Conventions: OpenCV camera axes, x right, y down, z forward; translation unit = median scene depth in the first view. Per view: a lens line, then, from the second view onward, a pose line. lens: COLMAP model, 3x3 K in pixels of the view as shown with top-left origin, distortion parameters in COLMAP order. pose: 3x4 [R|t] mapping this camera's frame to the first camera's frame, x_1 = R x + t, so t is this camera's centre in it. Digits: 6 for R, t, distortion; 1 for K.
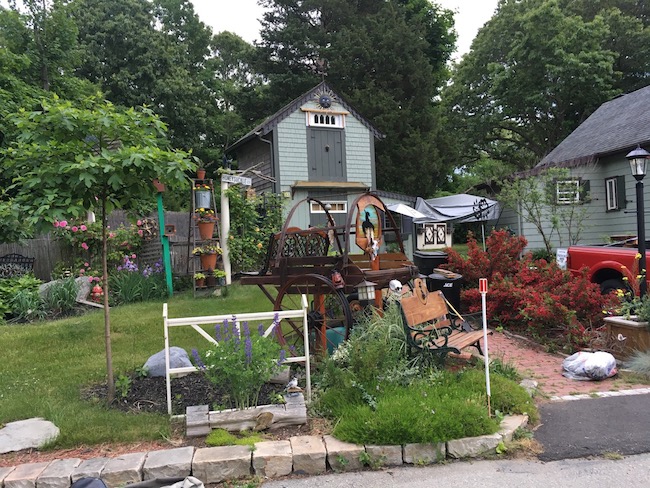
lens RADIAL K [[553.5, 0, 324.9], [0, 553.5, 246.3], [0, 0, 1]] dist [0.090615, -0.126524]
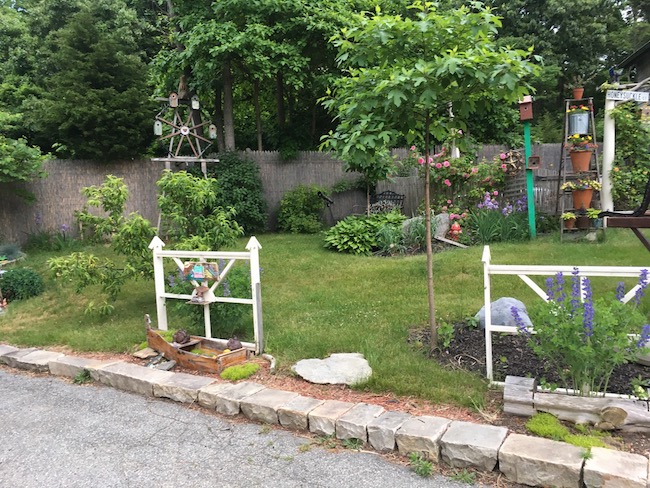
lens RADIAL K [[553.5, 0, 324.9], [0, 553.5, 246.3], [0, 0, 1]] dist [0.090615, -0.126524]
pose [[0.782659, 0.058679, -0.619678, 0.032692], [0.007575, 0.994575, 0.103746, 0.017402], [0.622404, -0.085892, 0.777969, 0.220290]]
